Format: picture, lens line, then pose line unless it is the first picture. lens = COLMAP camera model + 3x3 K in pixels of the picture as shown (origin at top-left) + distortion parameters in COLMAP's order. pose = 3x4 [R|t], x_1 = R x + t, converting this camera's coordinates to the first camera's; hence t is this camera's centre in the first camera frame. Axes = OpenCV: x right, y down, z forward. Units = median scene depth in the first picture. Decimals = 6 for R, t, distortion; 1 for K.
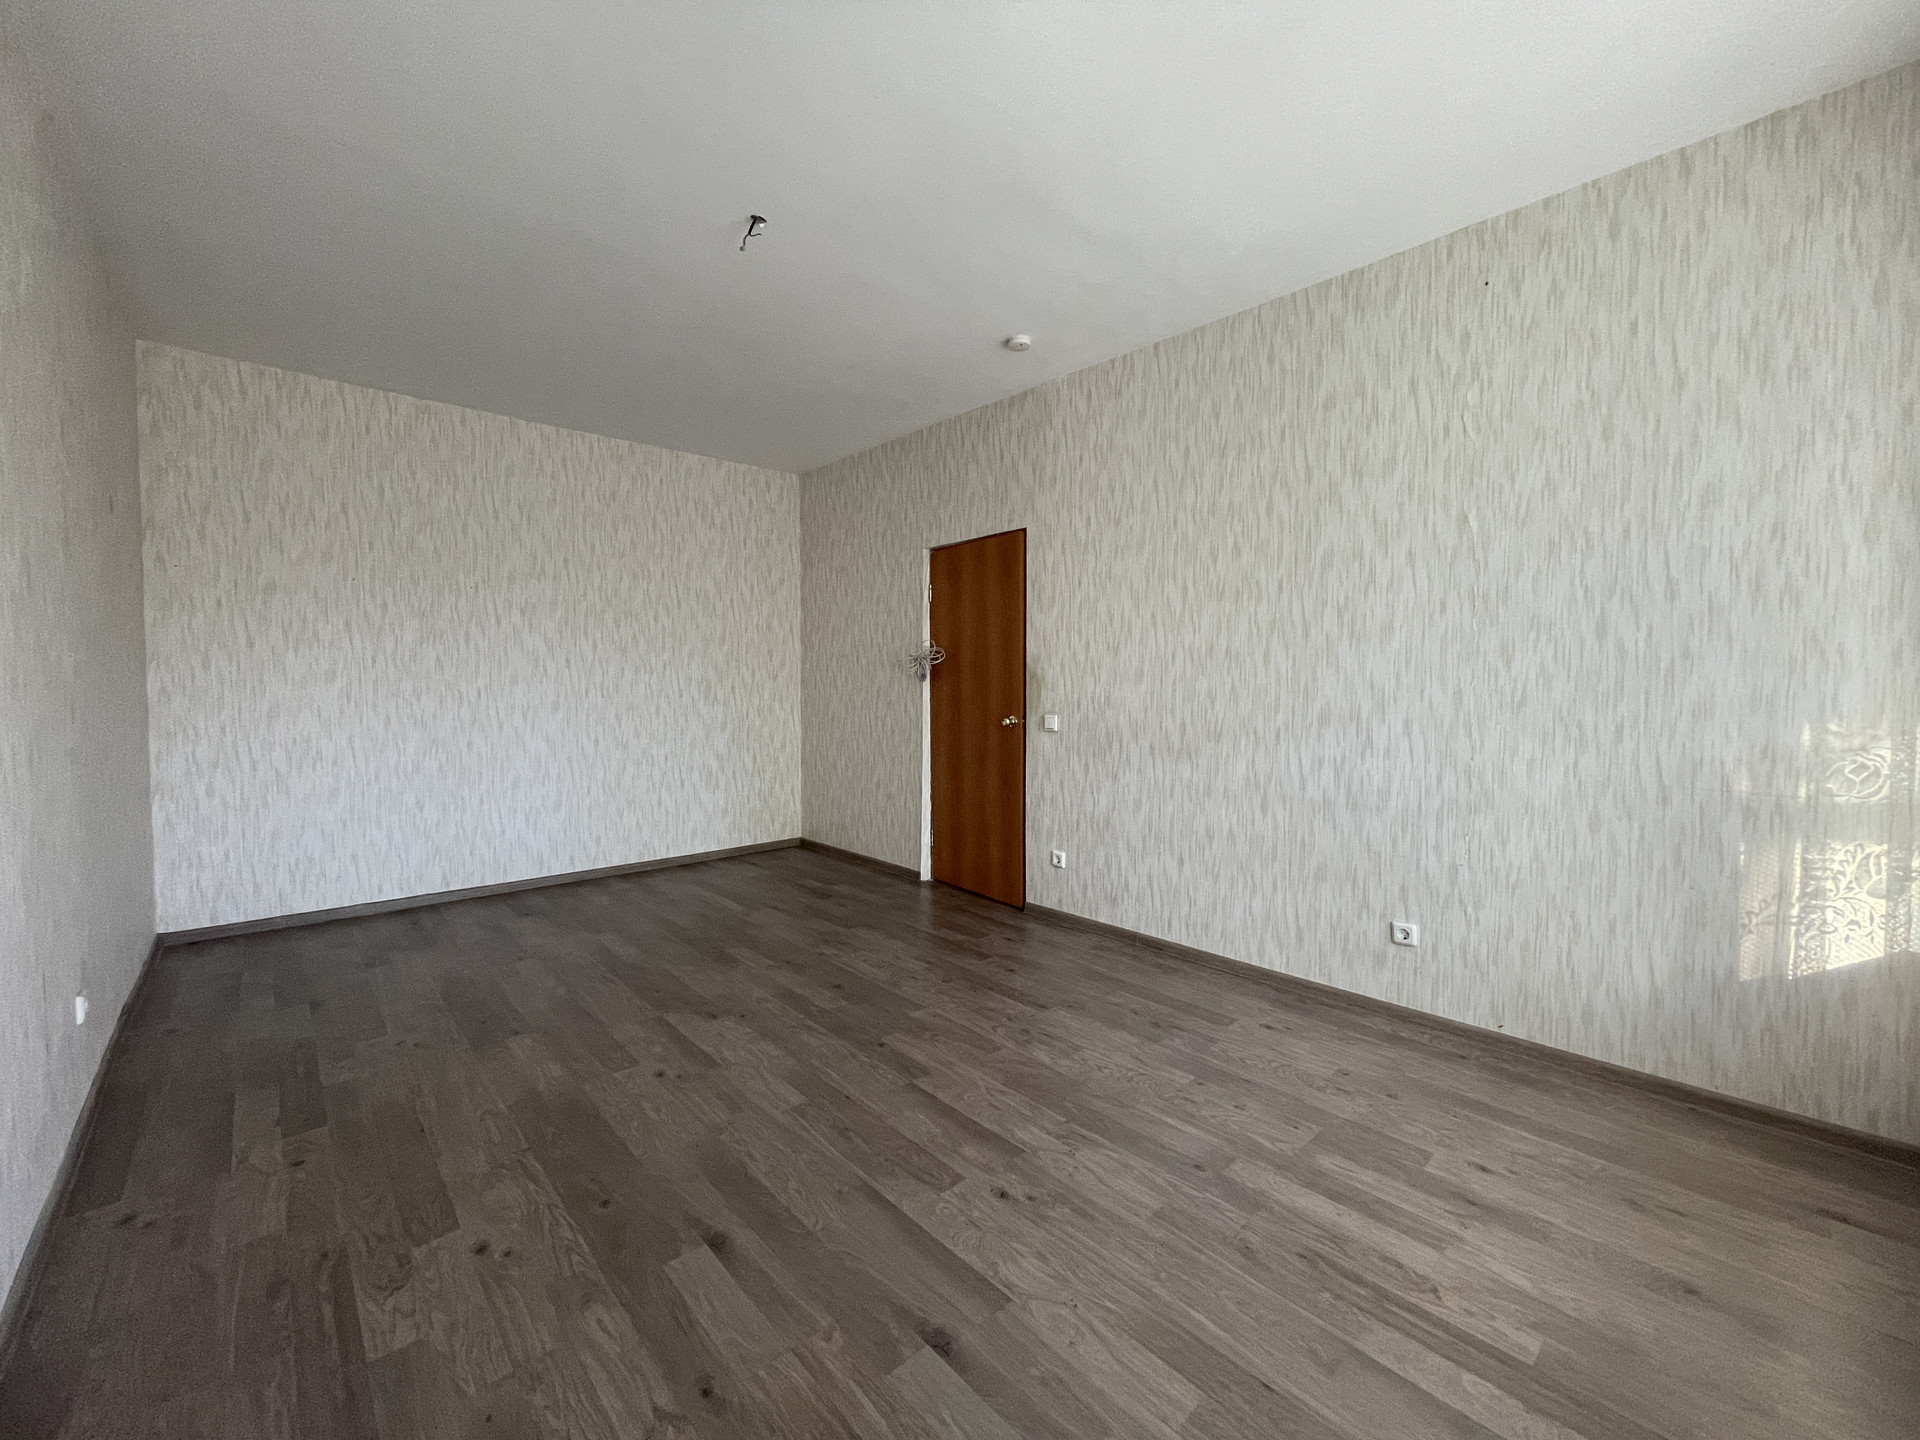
lens RADIAL K [[777.1, 0, 956.4], [0, 777.1, 712.2], [0, 0, 1]] dist [-0.000440, 0.000085]
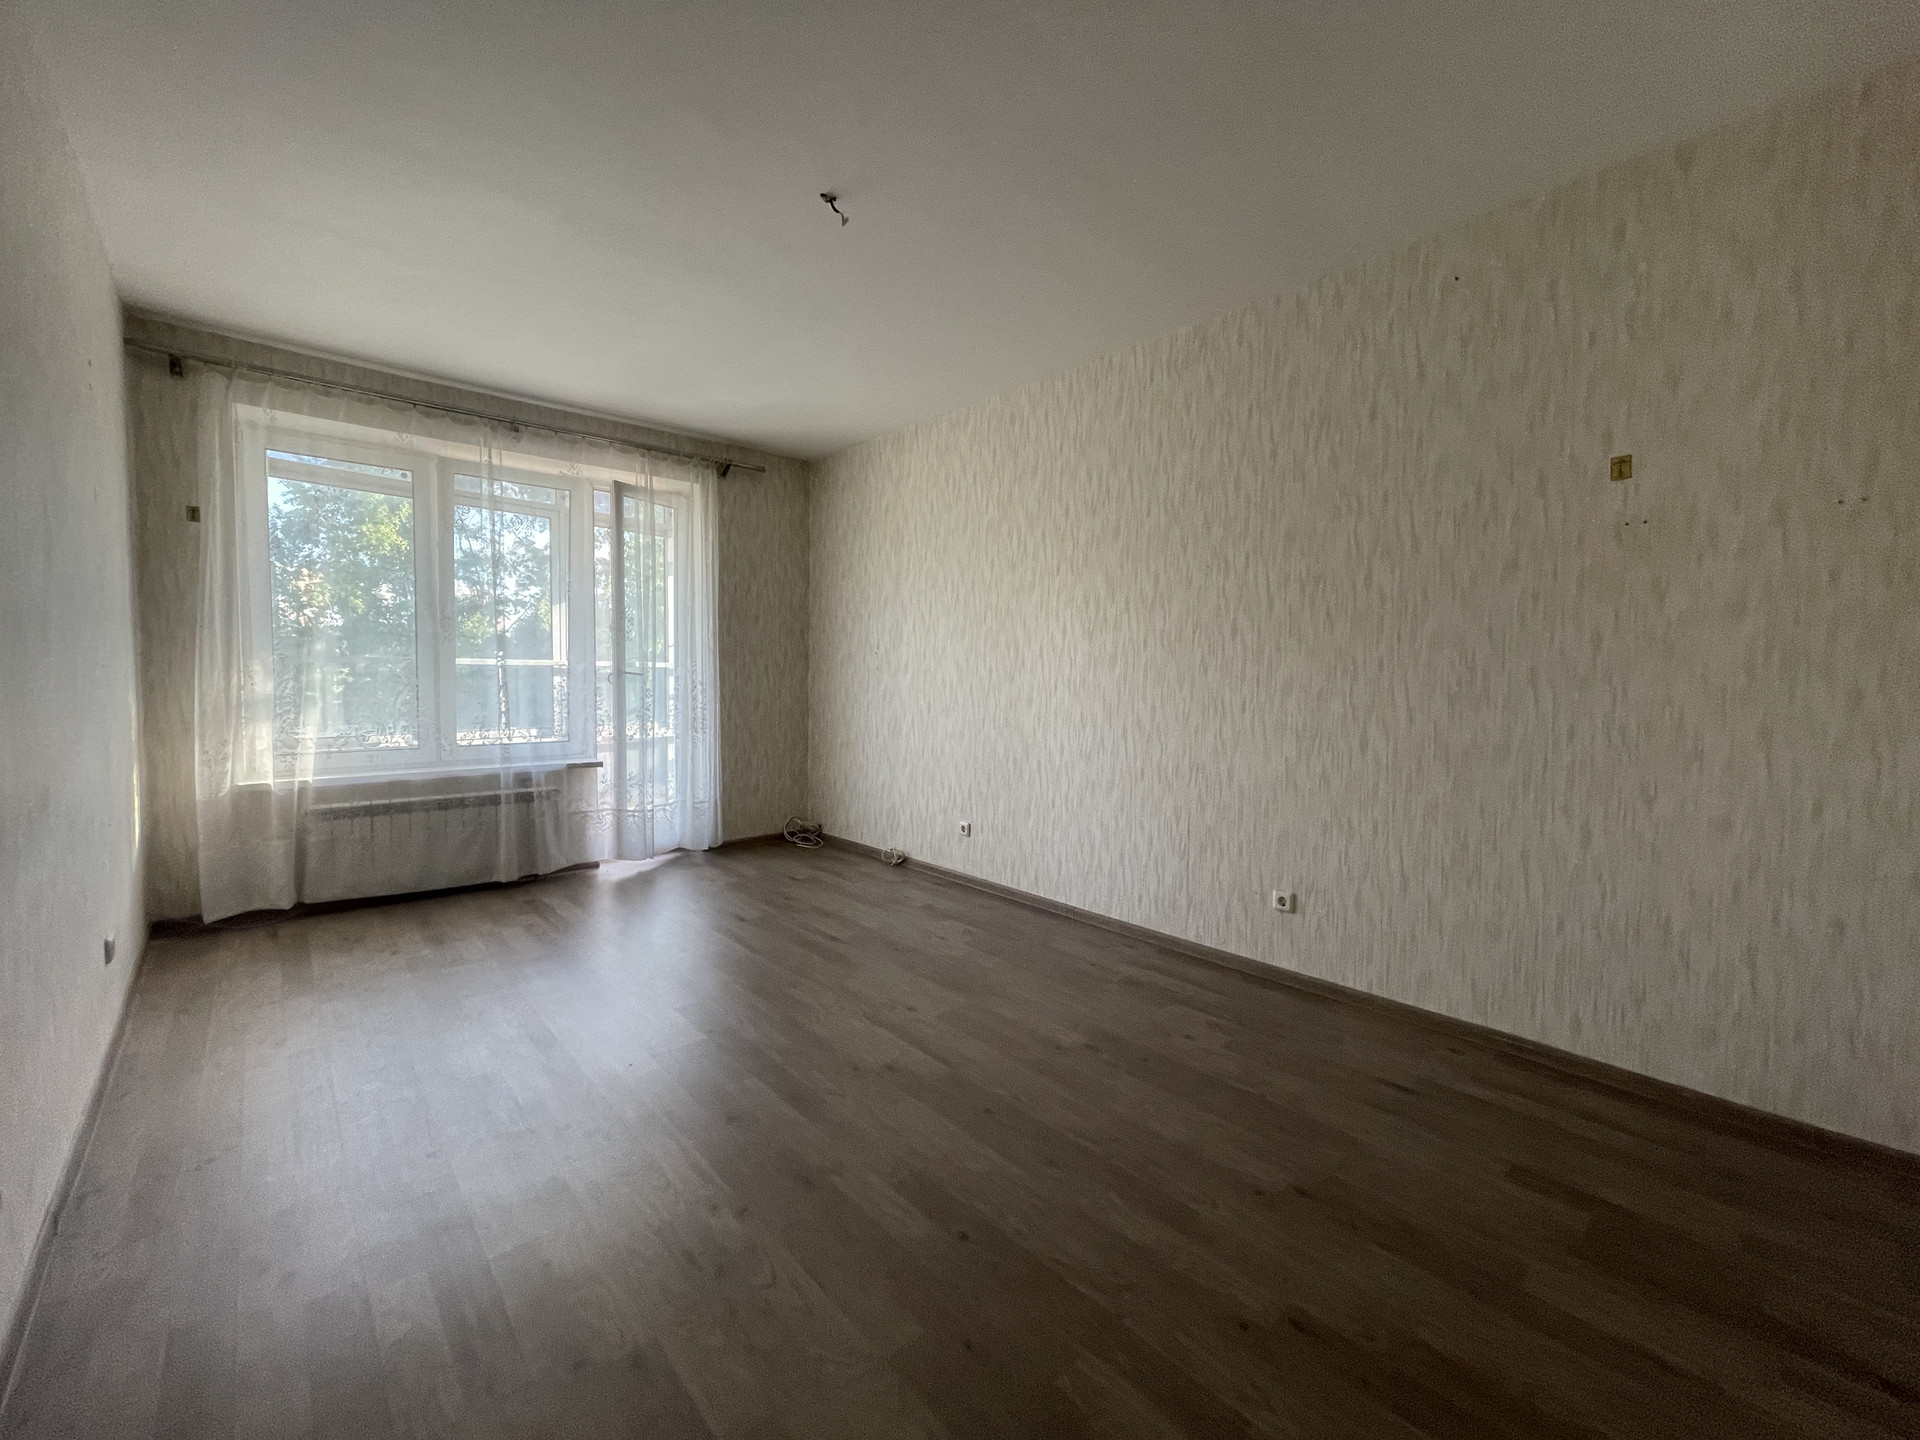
lens RADIAL K [[777.1, 0, 956.4], [0, 777.1, 712.2], [0, 0, 1]] dist [-0.000440, 0.000085]
pose [[-0.999891, -0.012144, 0.008400, -0.329796], [-0.011362, 0.996098, 0.087516, -0.060530], [-0.009430, 0.087411, -0.996128, 1.538728]]
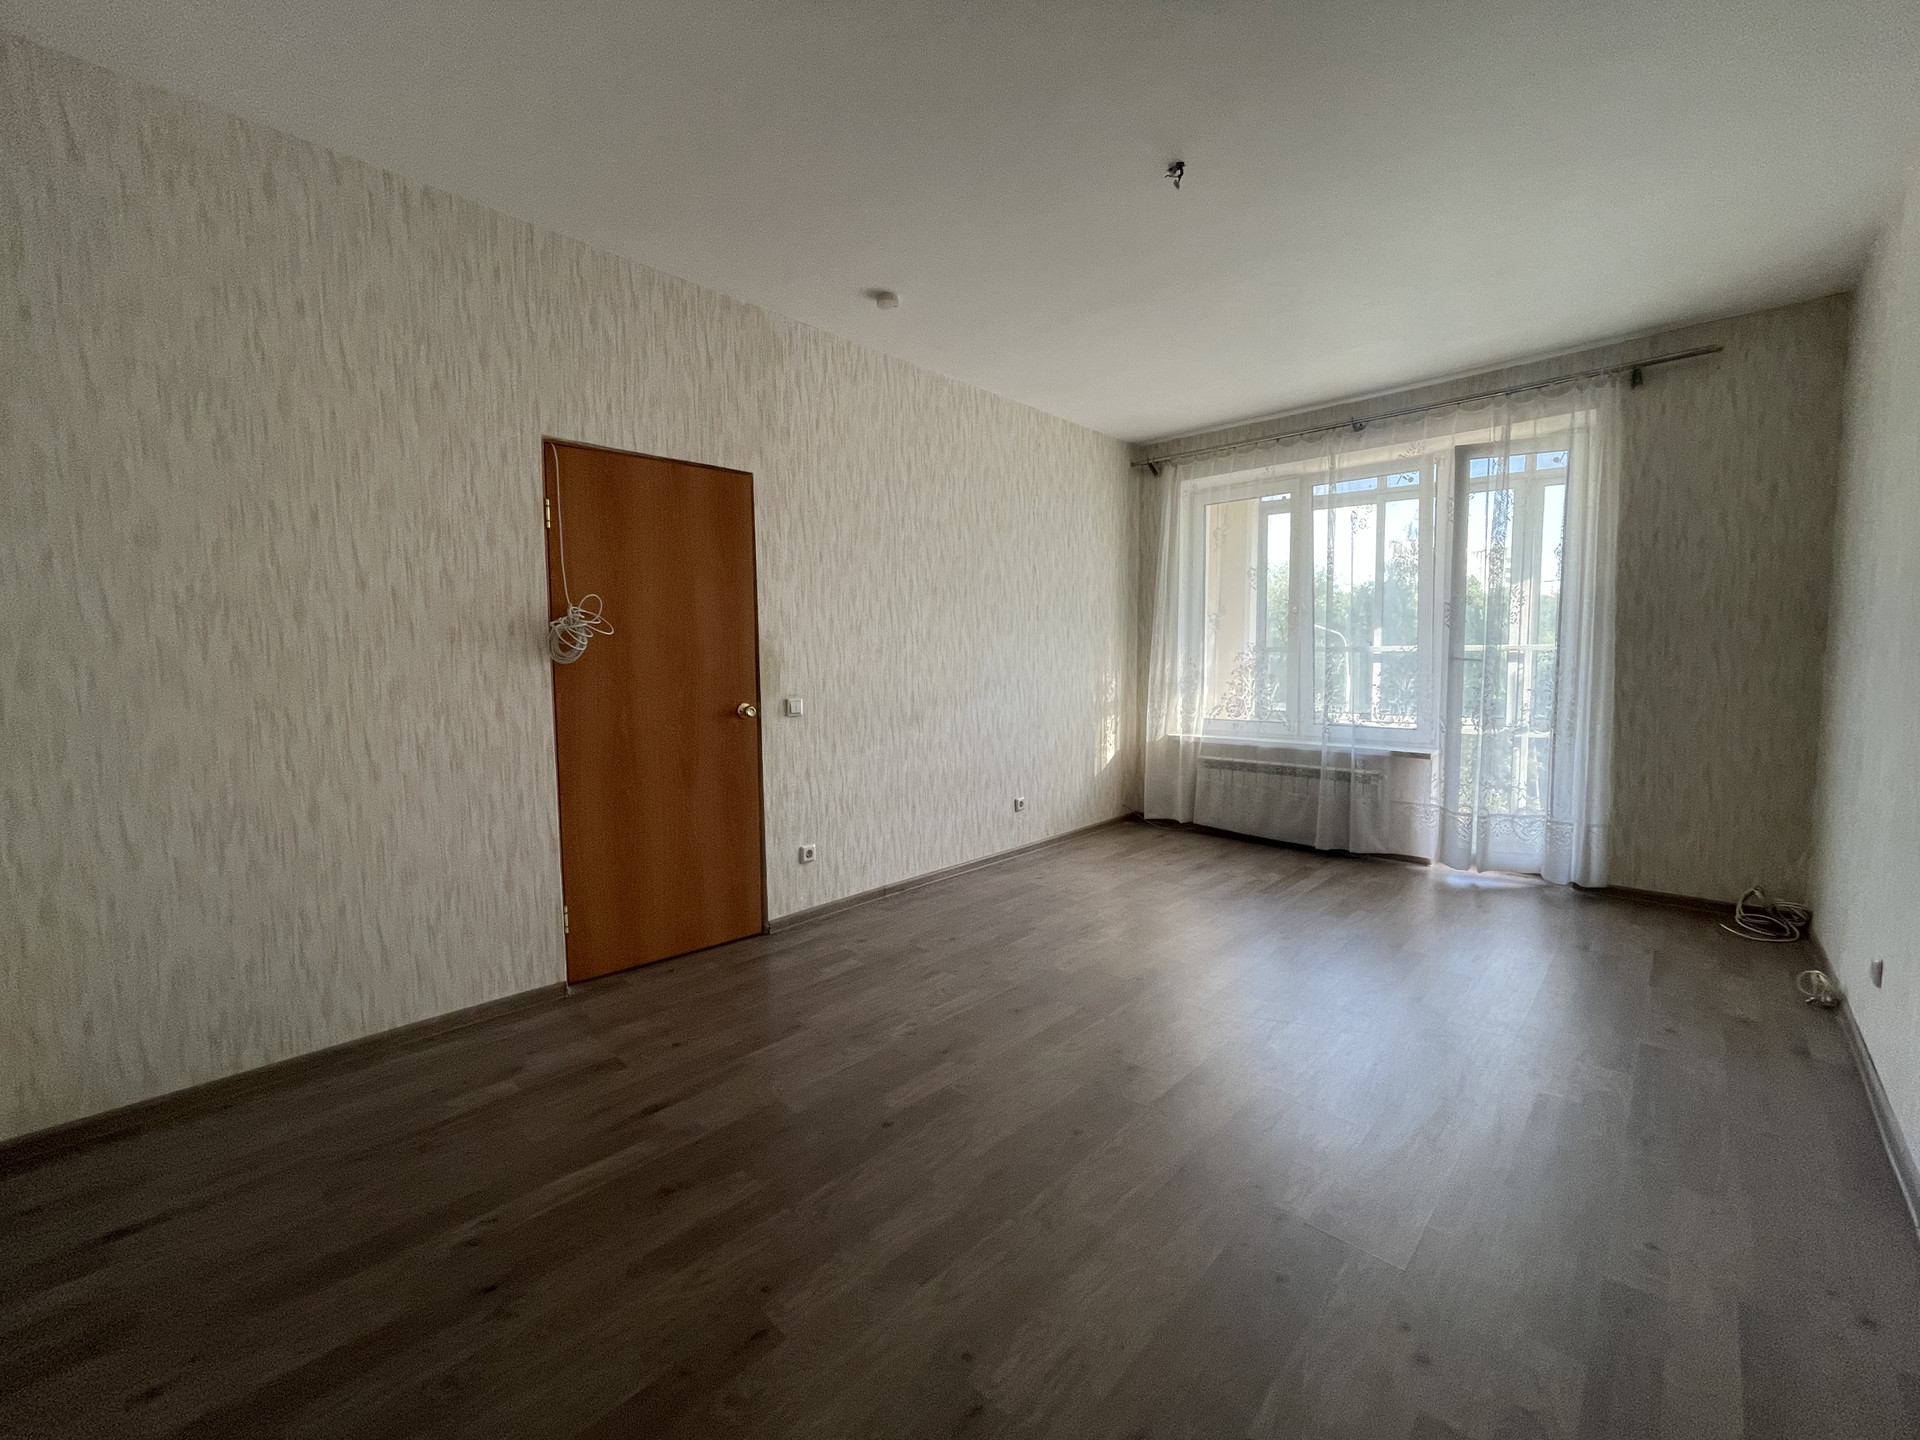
lens RADIAL K [[777.1, 0, 956.4], [0, 777.1, 712.2], [0, 0, 1]] dist [-0.000440, 0.000085]
pose [[-0.071166, -0.073318, 0.994766, -0.926906], [0.044422, 0.996072, 0.076592, -0.047680], [-0.996475, 0.049640, -0.067630, 1.035676]]
